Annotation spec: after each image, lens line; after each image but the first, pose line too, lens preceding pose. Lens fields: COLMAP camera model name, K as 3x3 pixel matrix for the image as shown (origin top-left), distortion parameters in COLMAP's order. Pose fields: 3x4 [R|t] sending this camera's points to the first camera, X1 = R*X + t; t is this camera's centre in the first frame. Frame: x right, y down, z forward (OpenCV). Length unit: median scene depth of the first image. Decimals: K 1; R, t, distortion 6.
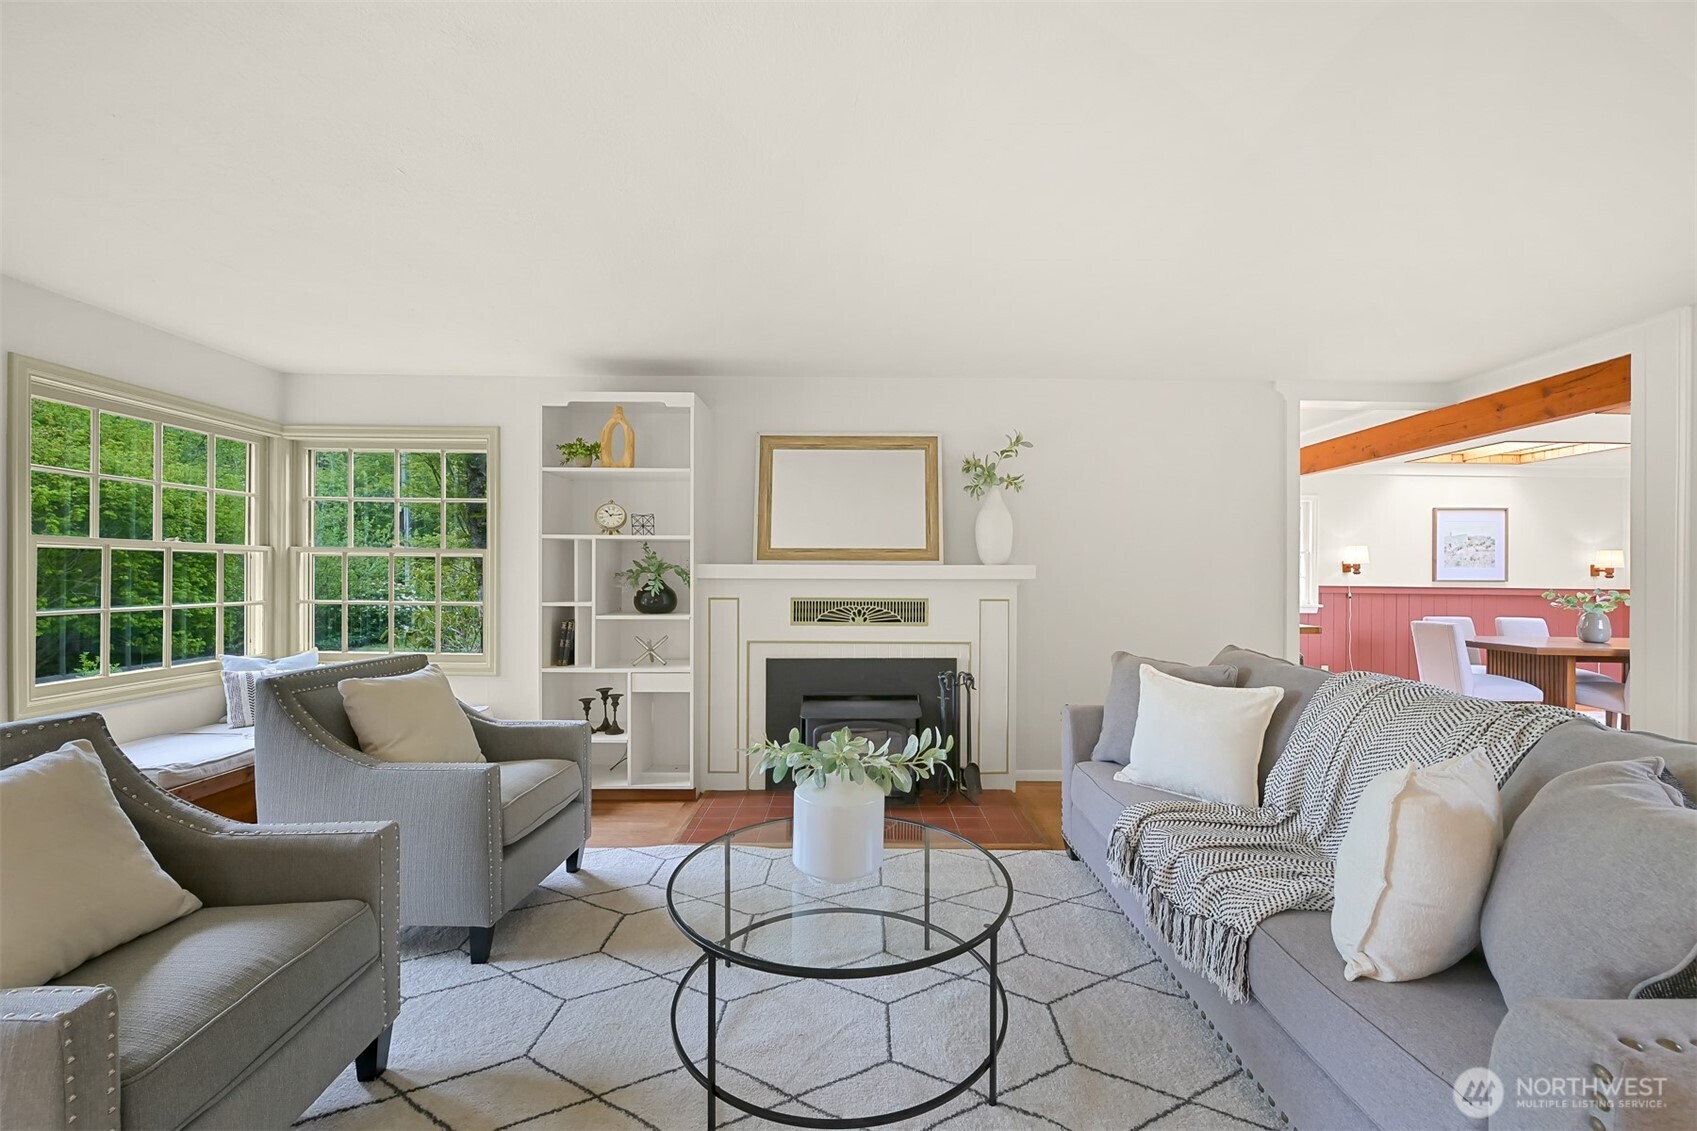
lens RADIAL K [[679.2, 0, 859.5], [0, 679.2, 573.7], [0, 0, 1]] dist [-0.000356, 0.001069]
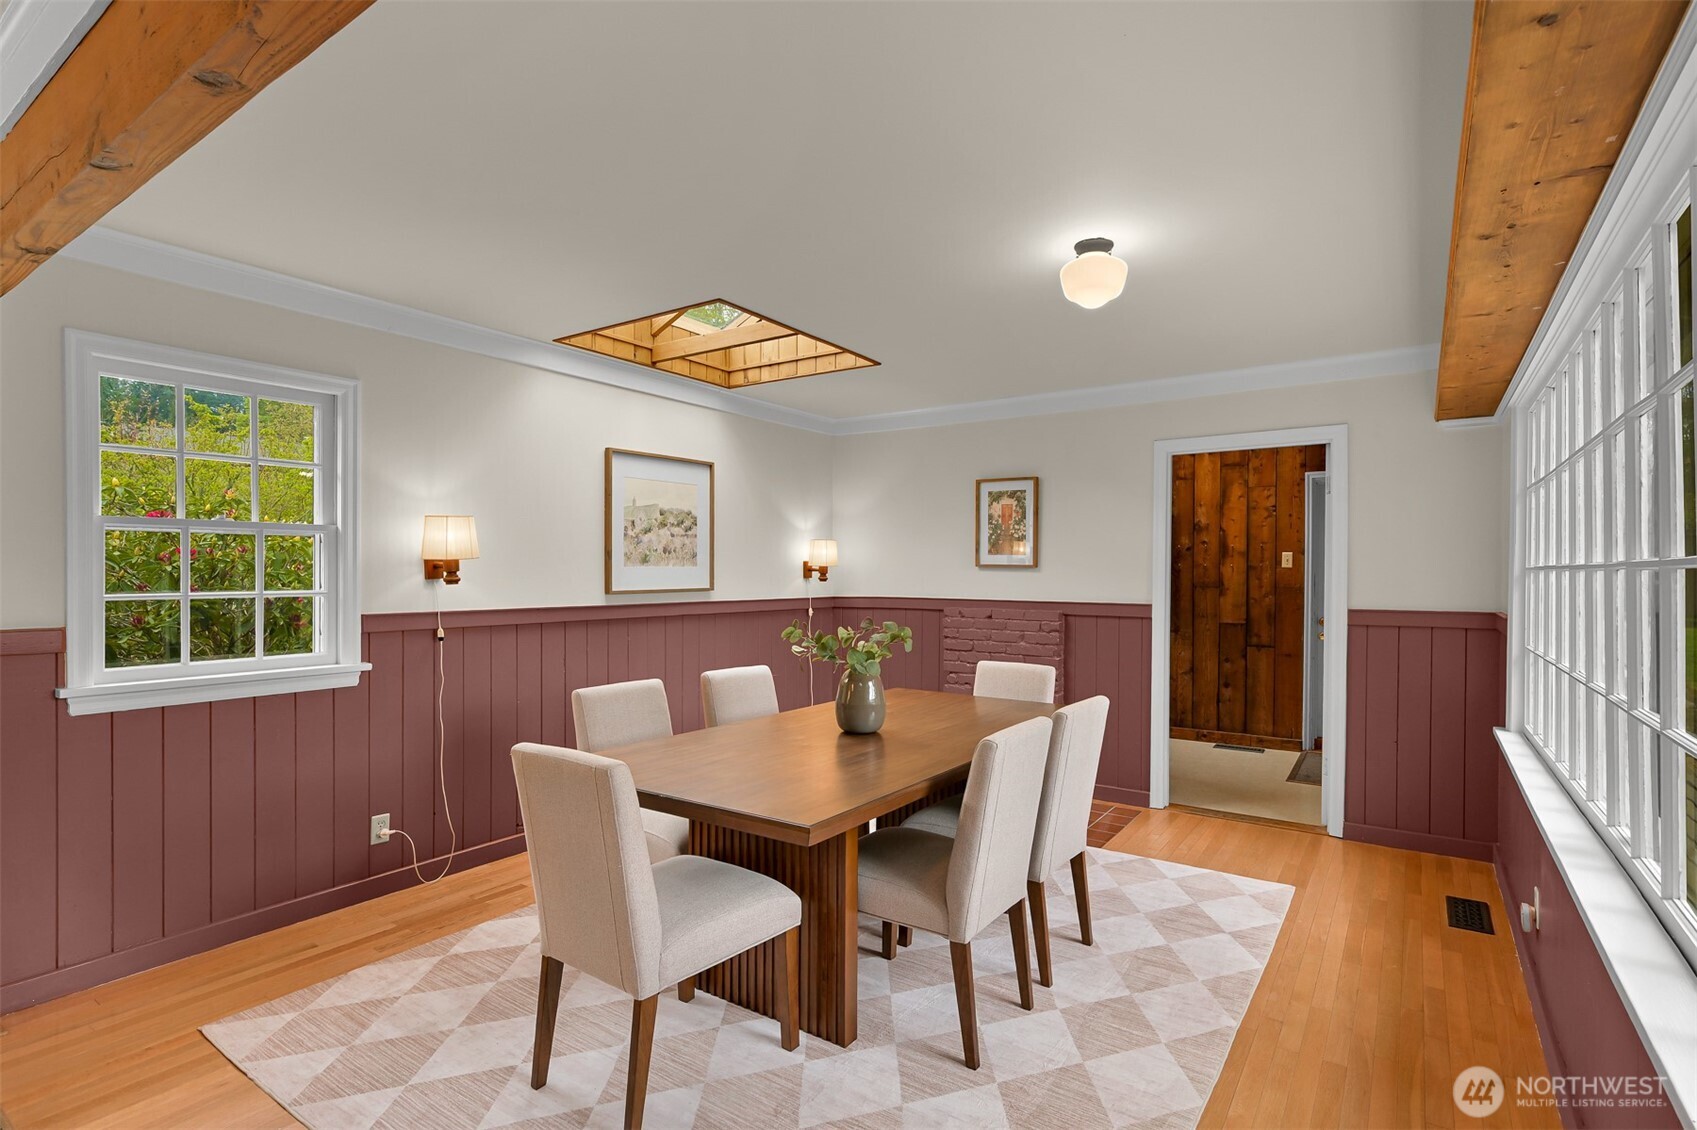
lens RADIAL K [[816.4, 0, 852.6], [0, 816.4, 566.9], [0, 0, 1]] dist [0.001708, -0.000349]
pose [[0.578695, -0.004641, 0.815531, 0.801101], [0.001272, 0.999988, 0.004788, -0.019967], [-0.815543, -0.001733, 0.578694, 0.880360]]
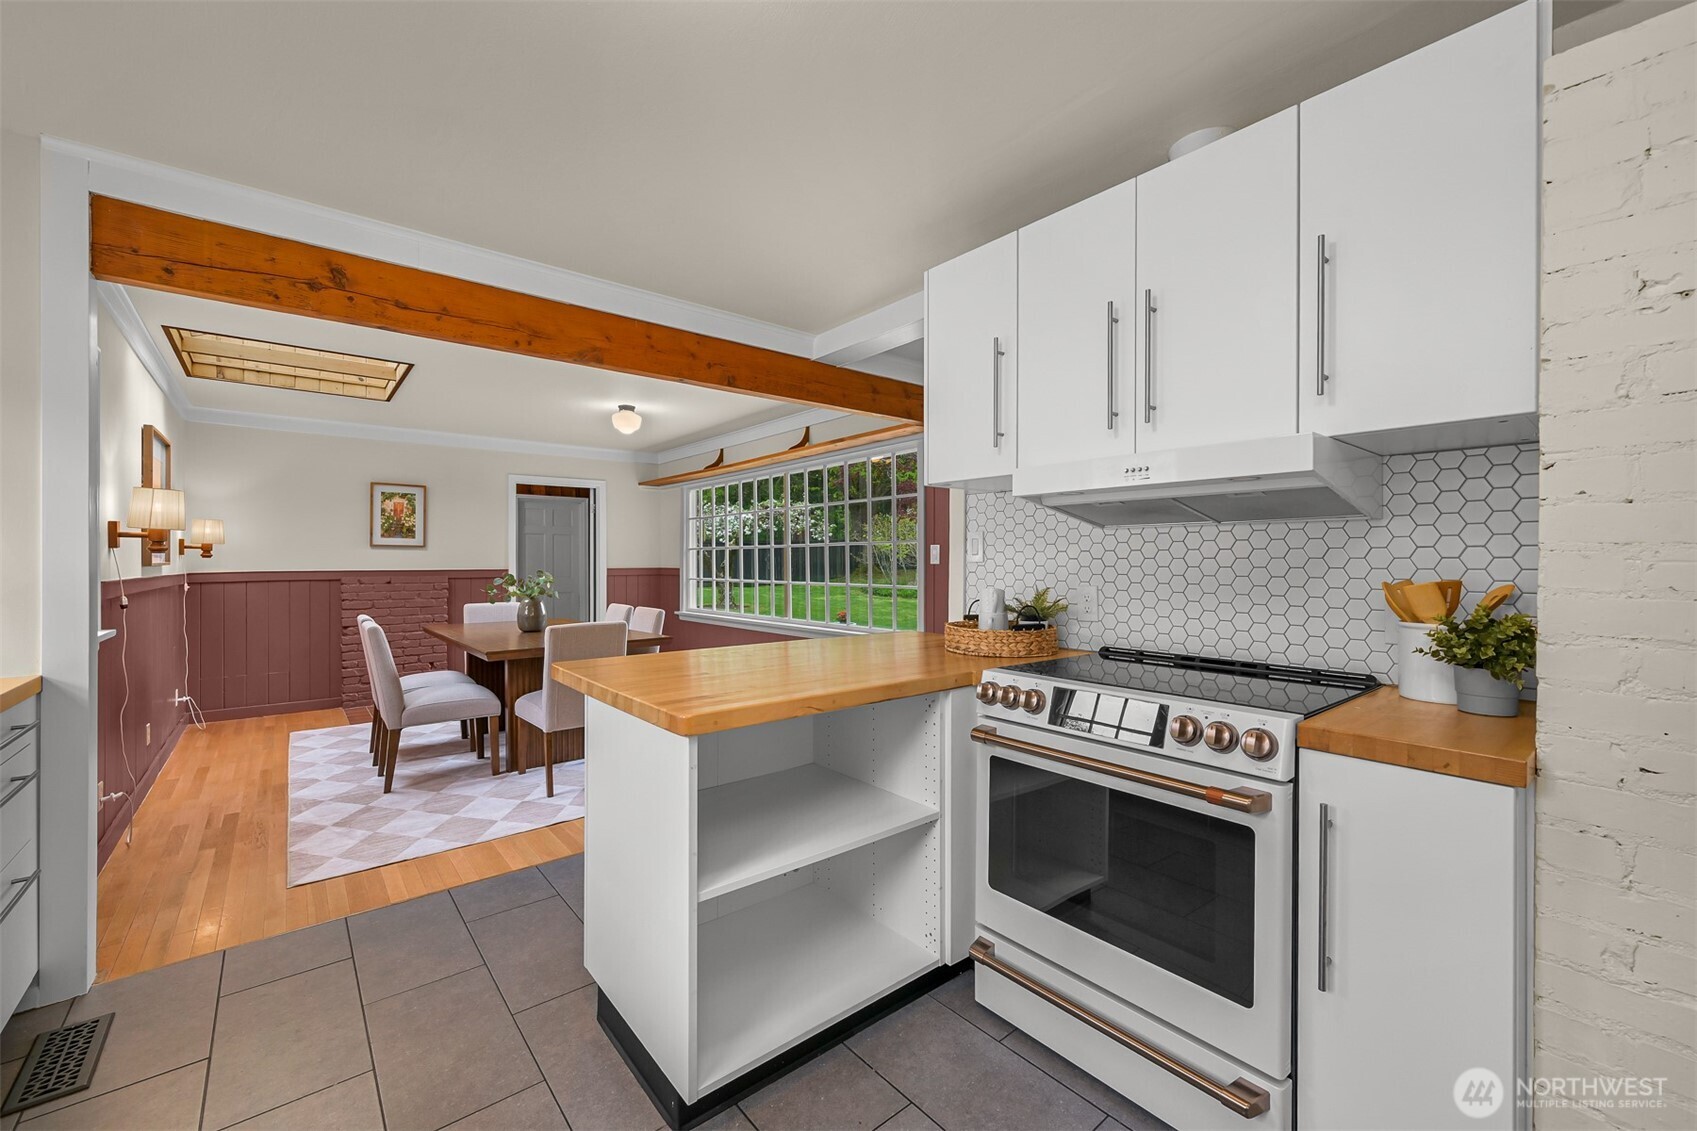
lens RADIAL K [[679.2, 0, 853.0], [0, 679.2, 564.2], [0, 0, 1]] dist [-0.000356, 0.001069]
pose [[-0.637370, -0.012856, 0.770451, 0.180896], [-0.005169, 0.999910, 0.012409, 0.001627], [-0.770541, 0.003927, -0.637378, 1.607283]]
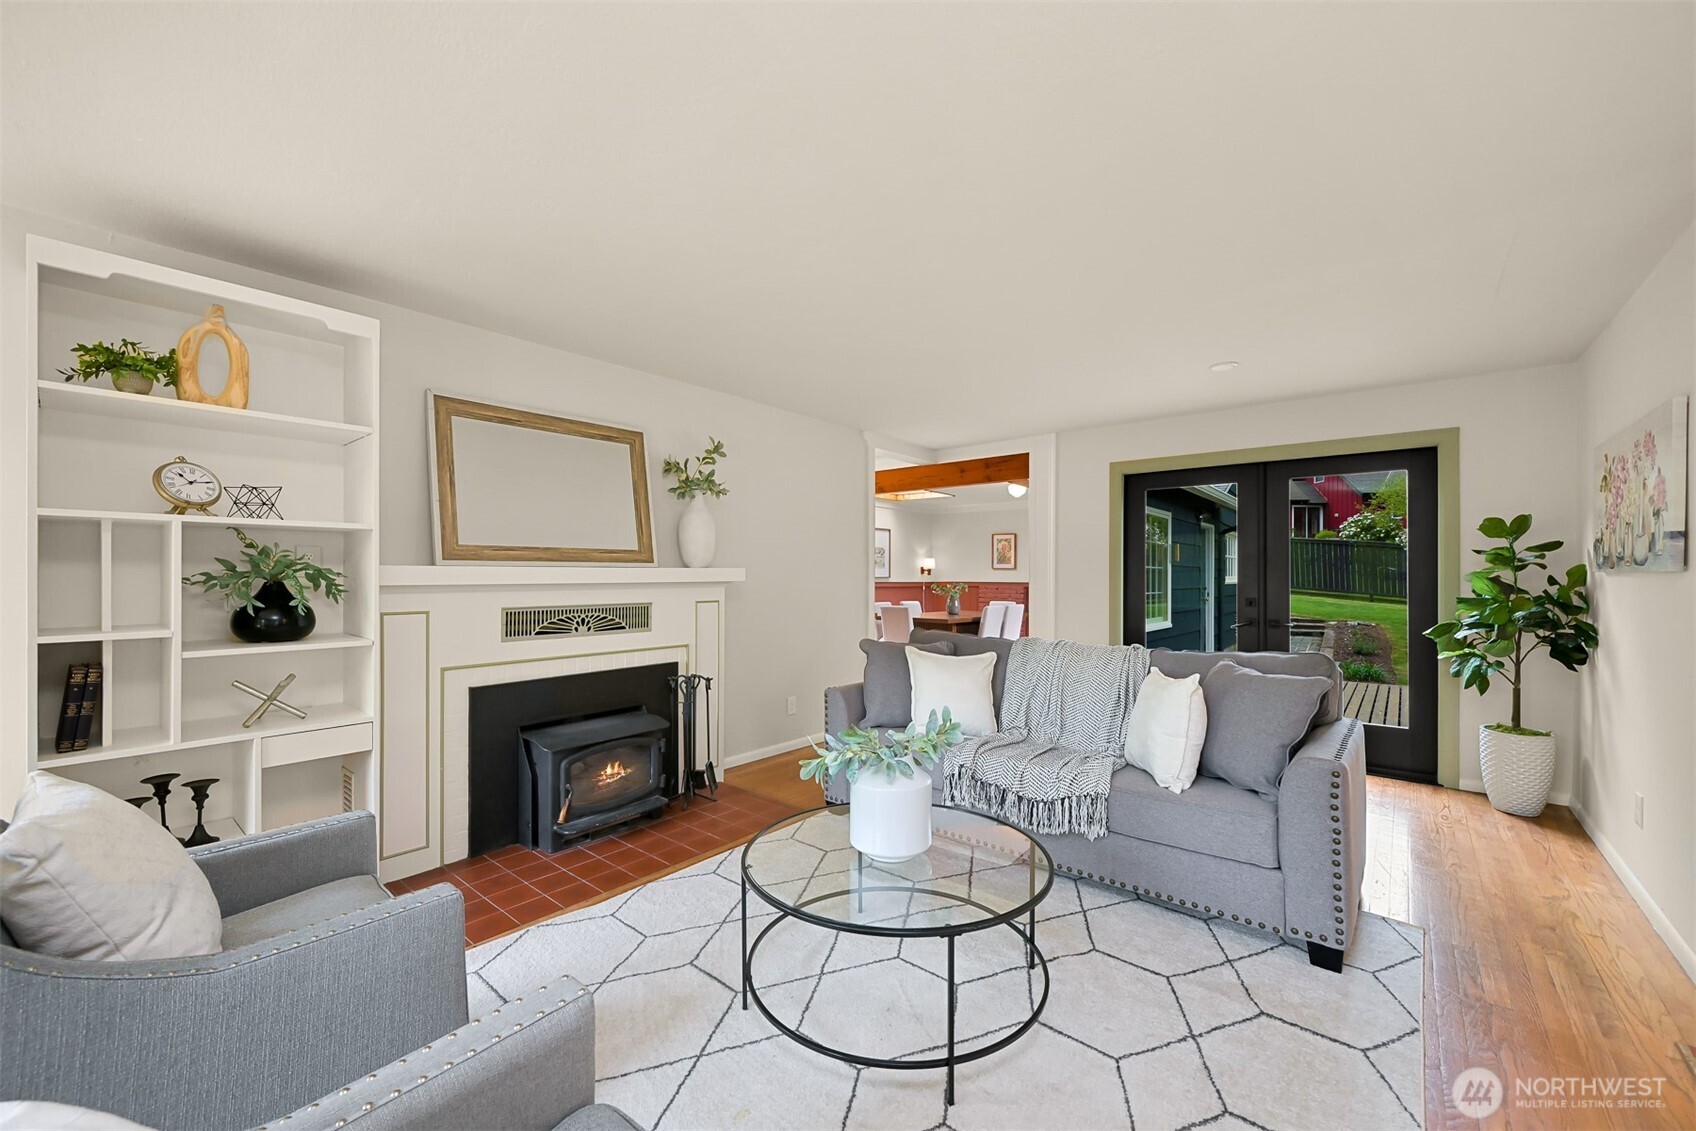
lens RADIAL K [[678.8, 0, 861.1], [0, 678.8, 578.0], [0, 0, 1]] dist [-0.000356, 0.001069]
pose [[0.635094, -0.008660, 0.772387, -0.439954], [-0.000491, 0.999932, 0.011615, -0.009259], [-0.772435, -0.007756, 0.635046, 0.160975]]
